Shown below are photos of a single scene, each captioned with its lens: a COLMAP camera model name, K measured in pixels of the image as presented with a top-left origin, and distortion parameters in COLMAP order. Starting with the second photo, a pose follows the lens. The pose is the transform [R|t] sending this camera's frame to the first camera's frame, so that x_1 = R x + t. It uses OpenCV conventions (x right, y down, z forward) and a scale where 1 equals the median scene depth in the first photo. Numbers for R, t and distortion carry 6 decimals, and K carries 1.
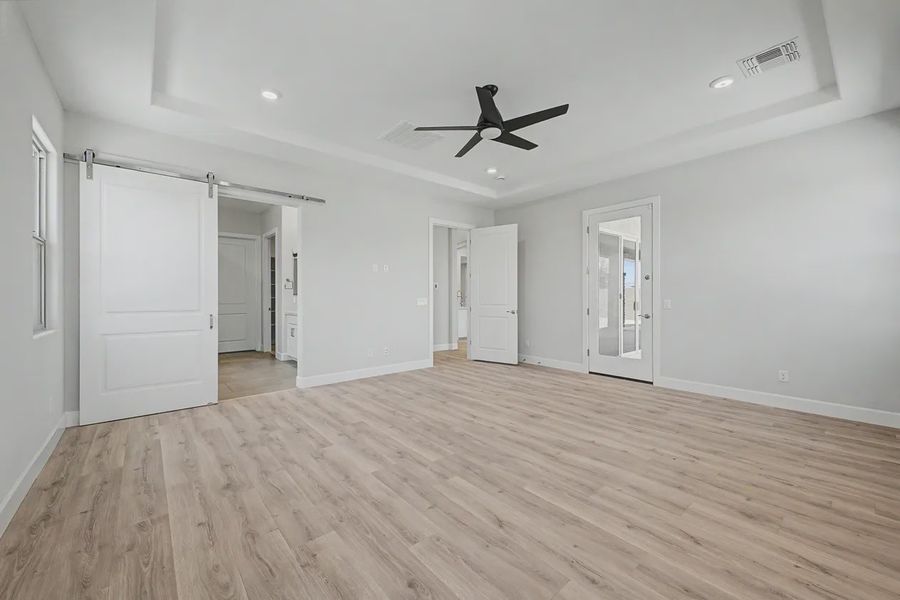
lens RADIAL K [[359.3, 0, 455.1], [0, 359.3, 297.9], [0, 0, 1]] dist [0.007357, -0.000680]
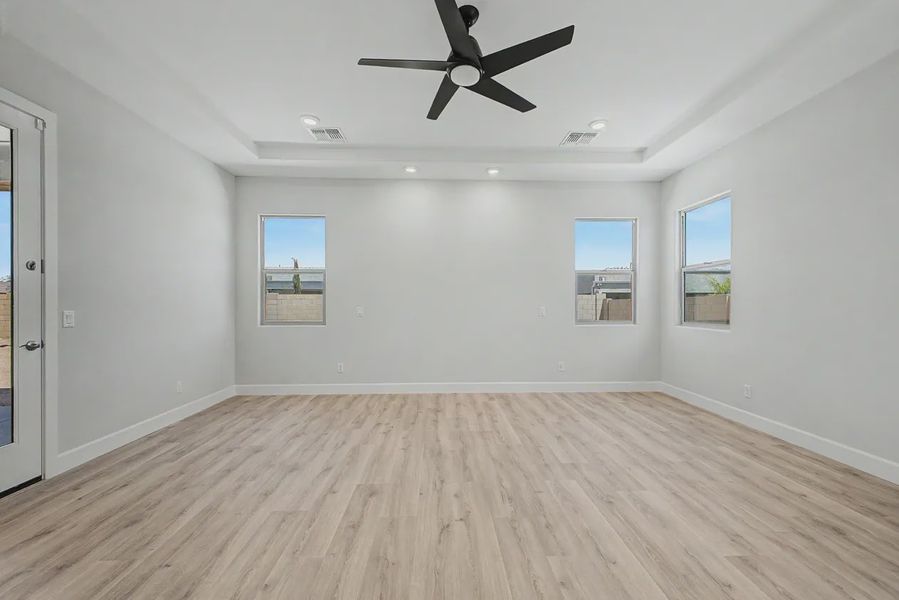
lens RADIAL K [[358.9, 0, 454.6], [0, 358.9, 297.9], [0, 0, 1]] dist [0.007357, -0.000680]
pose [[-0.781201, 0.011899, 0.624167, -0.375368], [0.004433, 0.999899, -0.013514, -0.007289], [-0.624264, -0.007790, -0.781174, 1.782588]]
